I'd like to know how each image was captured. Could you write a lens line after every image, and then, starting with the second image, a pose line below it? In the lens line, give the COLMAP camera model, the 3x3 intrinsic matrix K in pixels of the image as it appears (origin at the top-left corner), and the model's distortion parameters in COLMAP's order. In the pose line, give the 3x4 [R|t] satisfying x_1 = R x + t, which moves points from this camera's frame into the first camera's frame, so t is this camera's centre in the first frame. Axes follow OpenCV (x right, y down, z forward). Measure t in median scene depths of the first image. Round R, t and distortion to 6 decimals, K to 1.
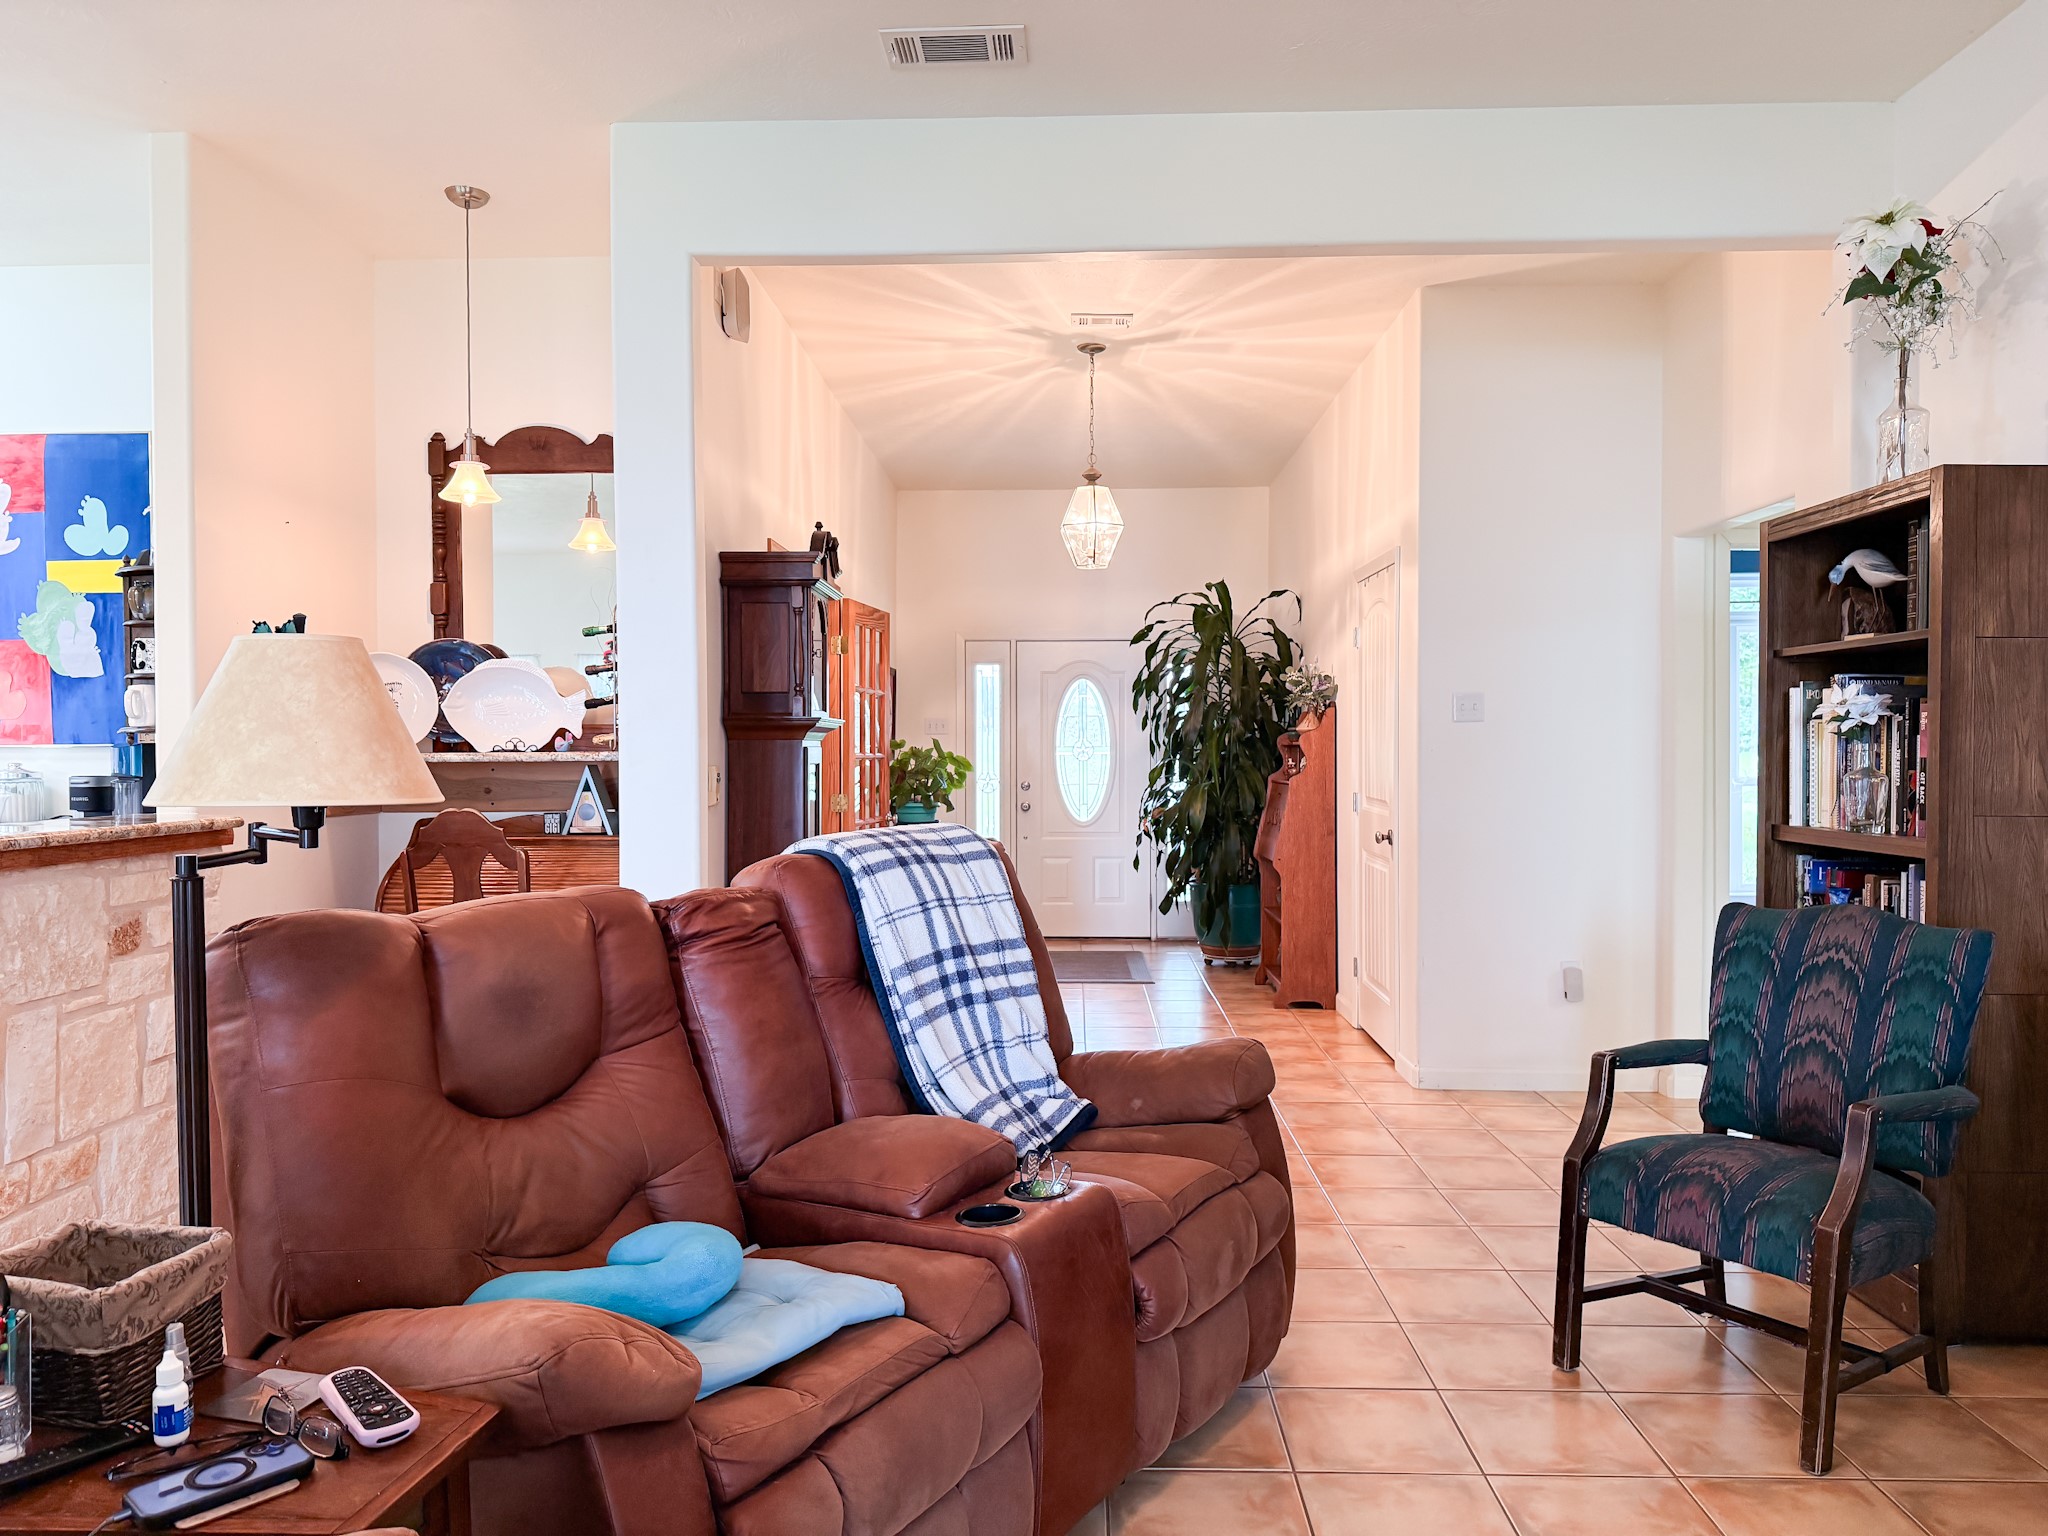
lens RADIAL K [[1431.0, 0, 1032.8], [0, 1431.0, 767.6], [0, 0, 1]] dist [0.079628, -0.110934]
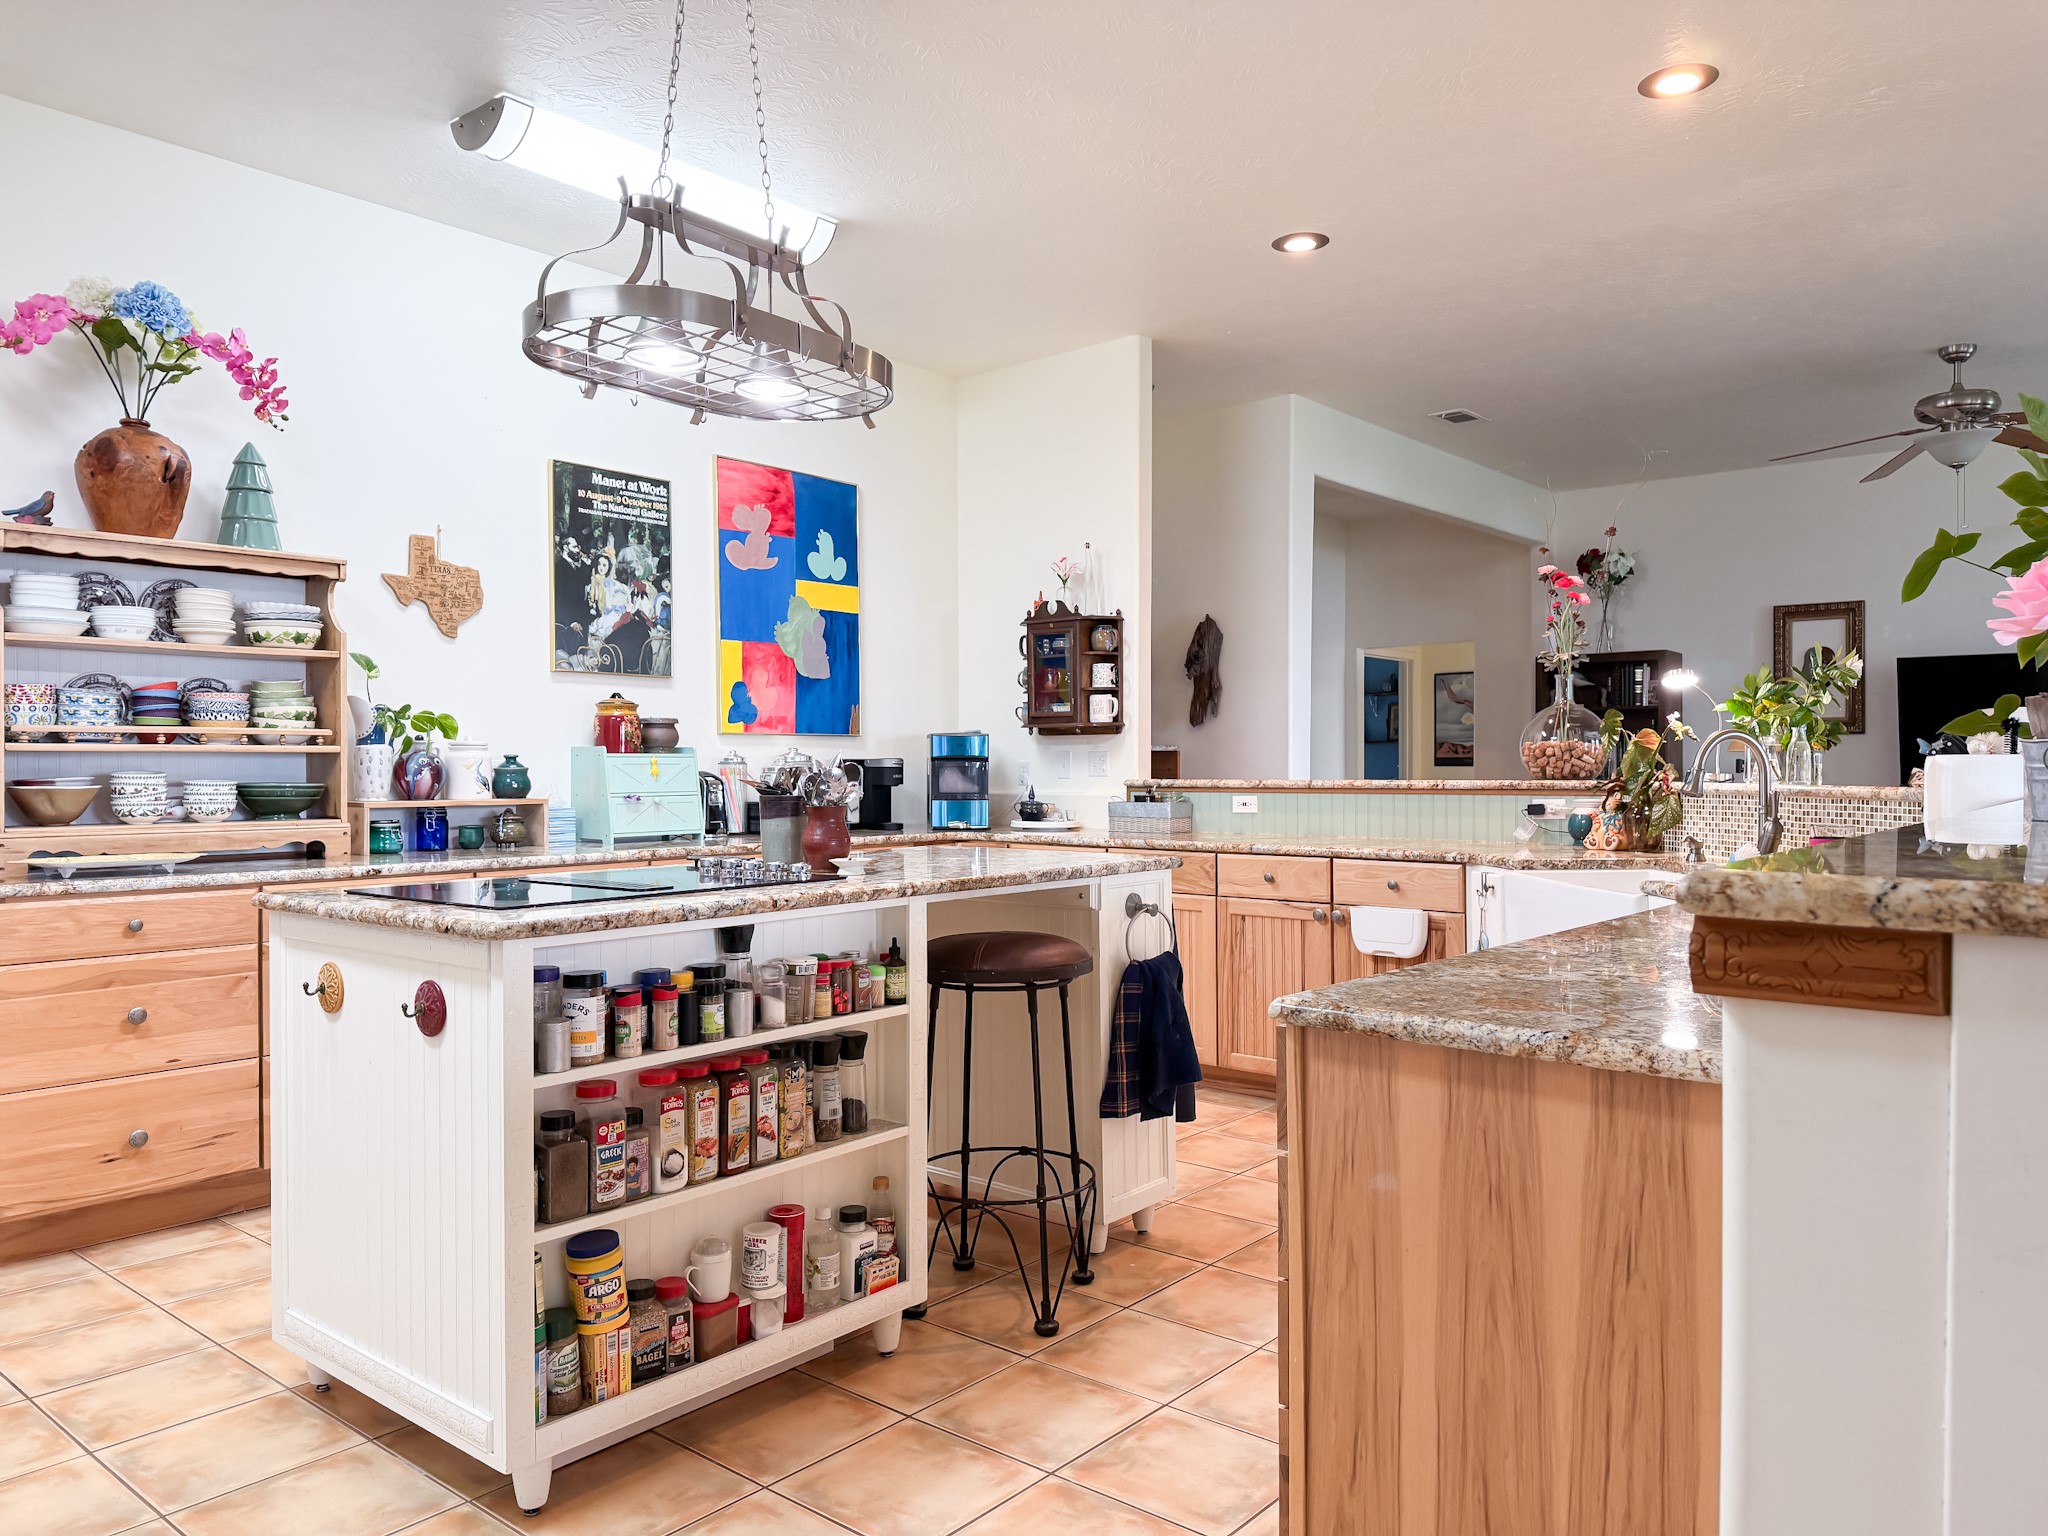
lens RADIAL K [[1431.0, 0, 1068.3], [0, 1431.0, 766.2], [0, 0, 1]] dist [0.079628, -0.110934]
pose [[0.622324, 0.008569, 0.782713, -2.149000], [0.012123, 0.999715, -0.020584, 0.055956], [-0.782666, 0.022299, 0.622042, 0.136991]]
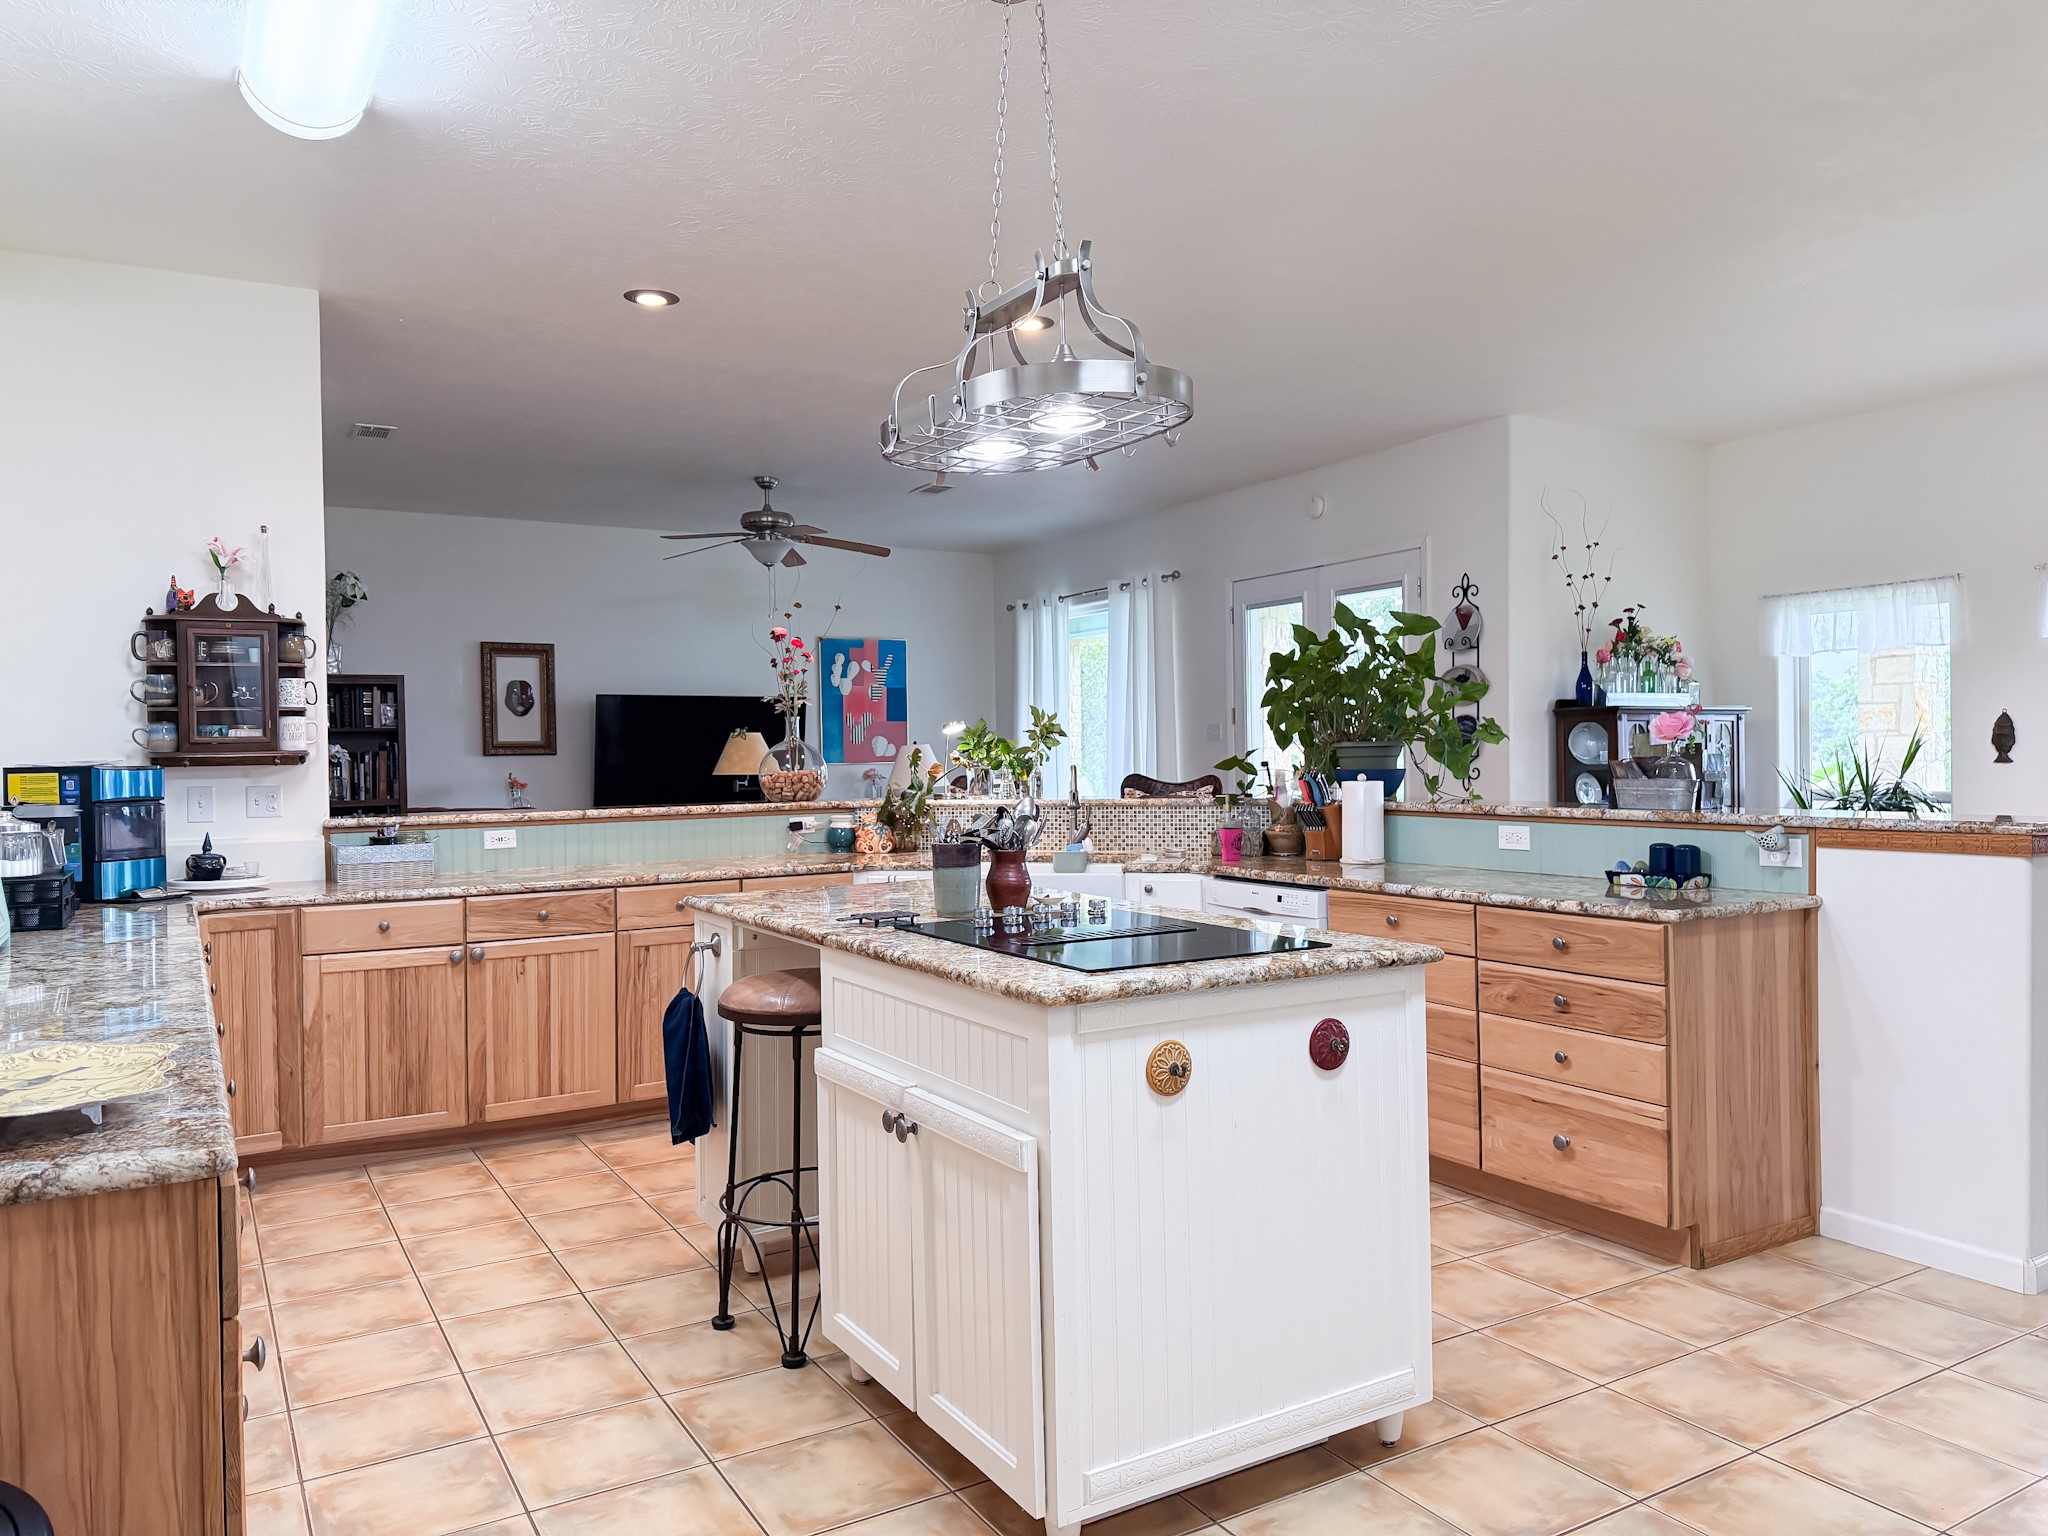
lens RADIAL K [[1431.0, 0, 1003.9], [0, 1431.0, 766.4], [0, 0, 1]] dist [0.079628, -0.110934]
pose [[-0.529225, 0.011176, 0.848408, -2.344886], [0.037684, 0.999236, 0.010343, -0.004711], [-0.847644, 0.037445, -0.529242, 1.342235]]
